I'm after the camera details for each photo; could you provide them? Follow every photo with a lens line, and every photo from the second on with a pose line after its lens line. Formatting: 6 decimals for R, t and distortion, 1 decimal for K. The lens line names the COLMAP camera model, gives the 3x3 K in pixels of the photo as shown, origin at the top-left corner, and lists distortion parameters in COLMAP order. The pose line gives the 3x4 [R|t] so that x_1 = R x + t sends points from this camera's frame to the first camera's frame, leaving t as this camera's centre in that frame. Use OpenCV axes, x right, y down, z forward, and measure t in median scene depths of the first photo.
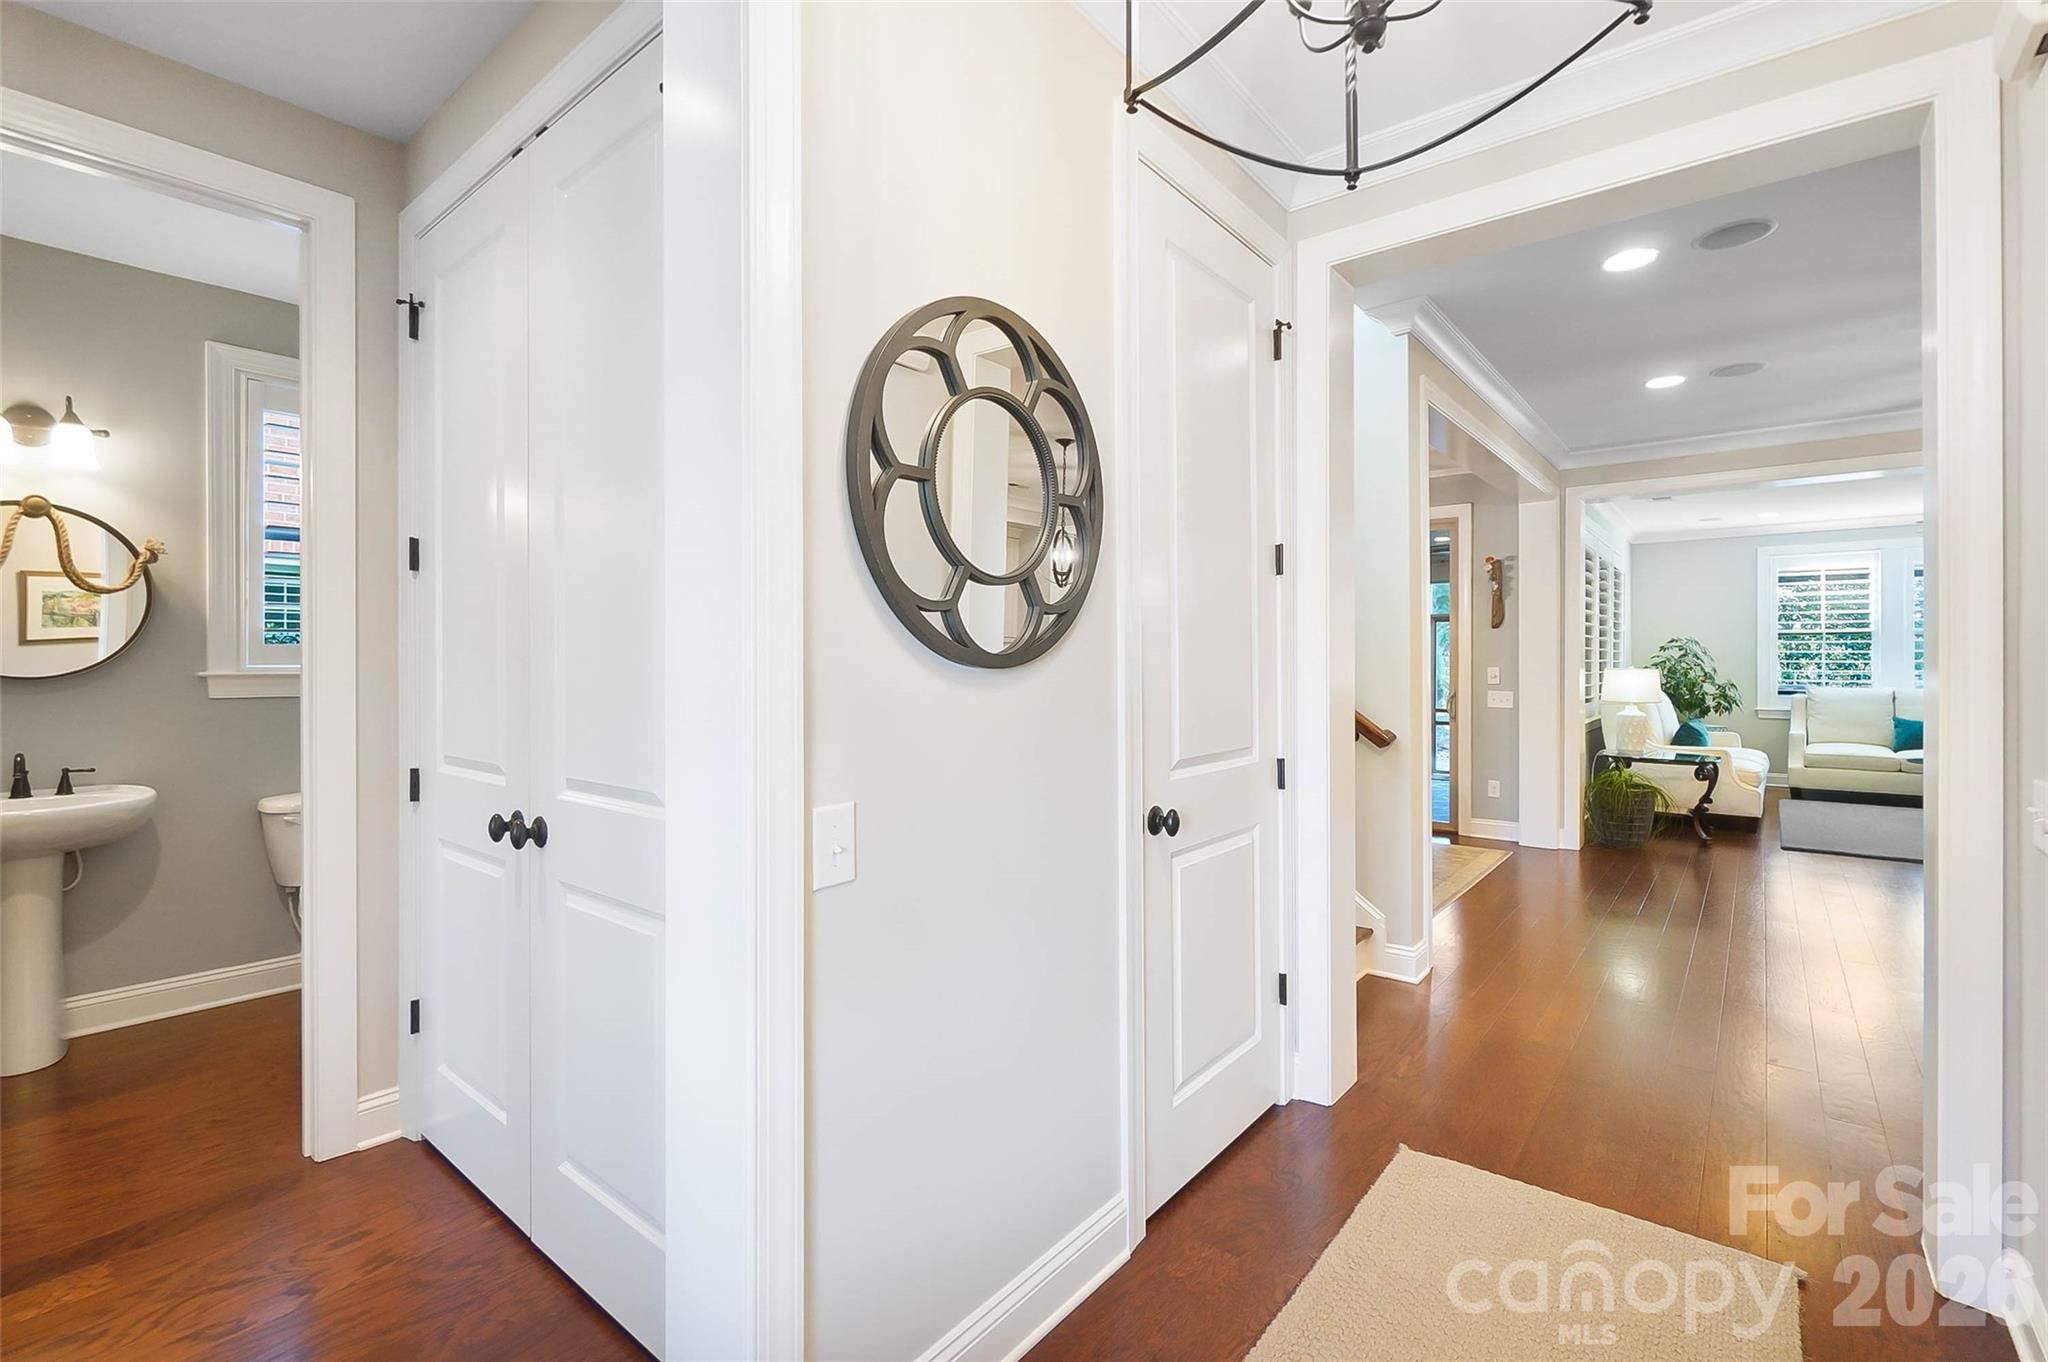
lens RADIAL K [[891.9, 0, 1030.9], [0, 891.9, 658.3], [0, 0, 1]] dist [-0.003703, -0.000087]
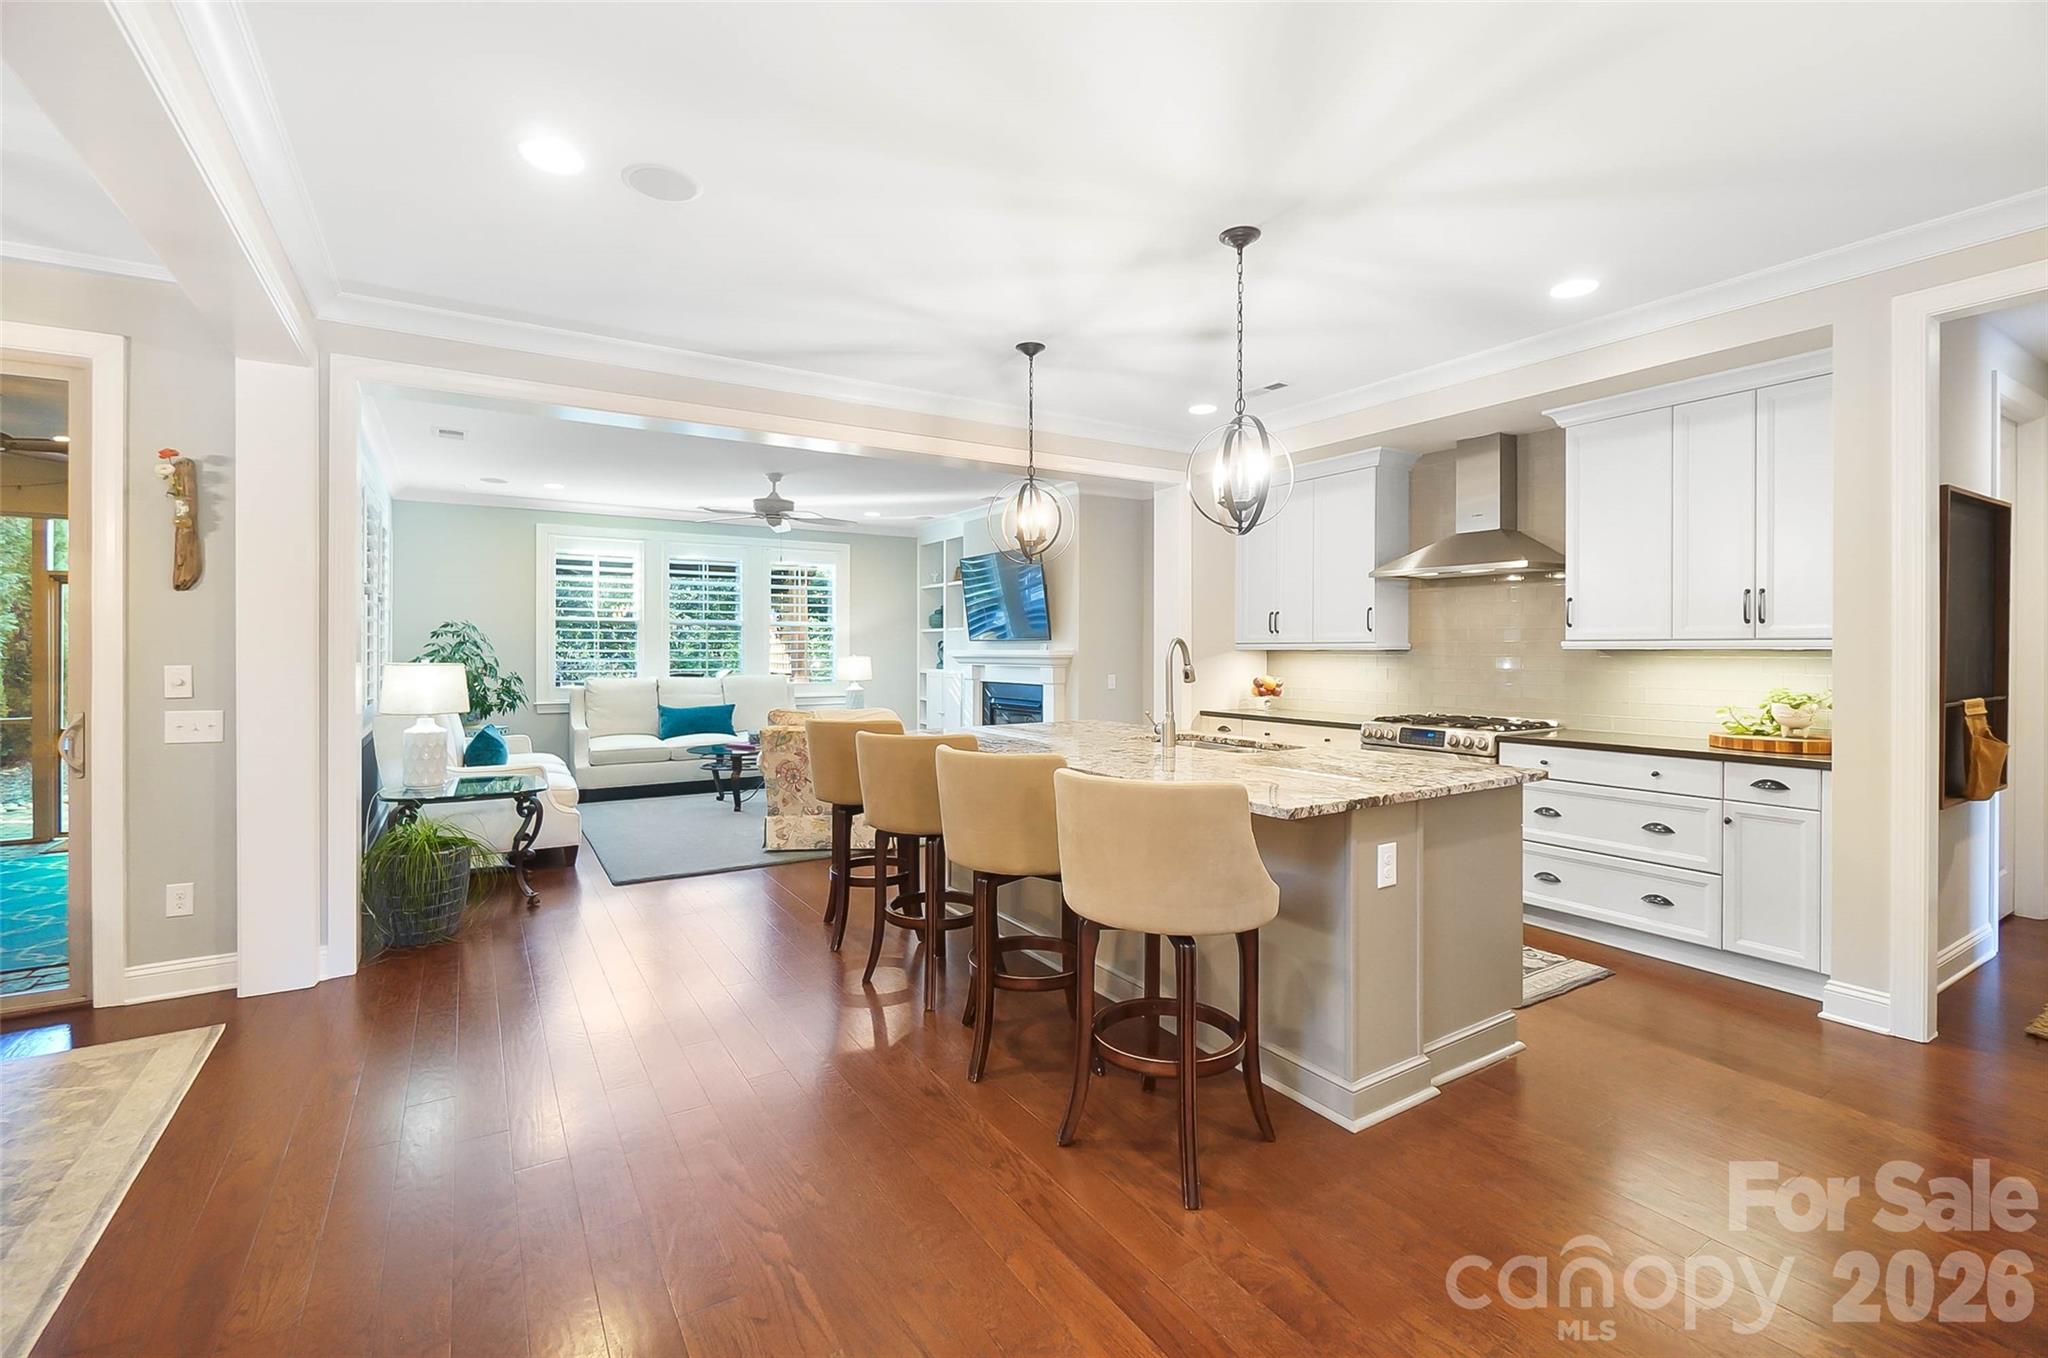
lens RADIAL K [[891.9, 0, 1030.9], [0, 891.9, 656.3], [0, 0, 1]] dist [-0.003703, -0.000087]
pose [[0.317310, -0.006713, 0.948298, 0.156508], [-0.007210, 0.999929, 0.009491, -0.003388], [-0.948294, -0.009849, 0.317239, 0.306910]]
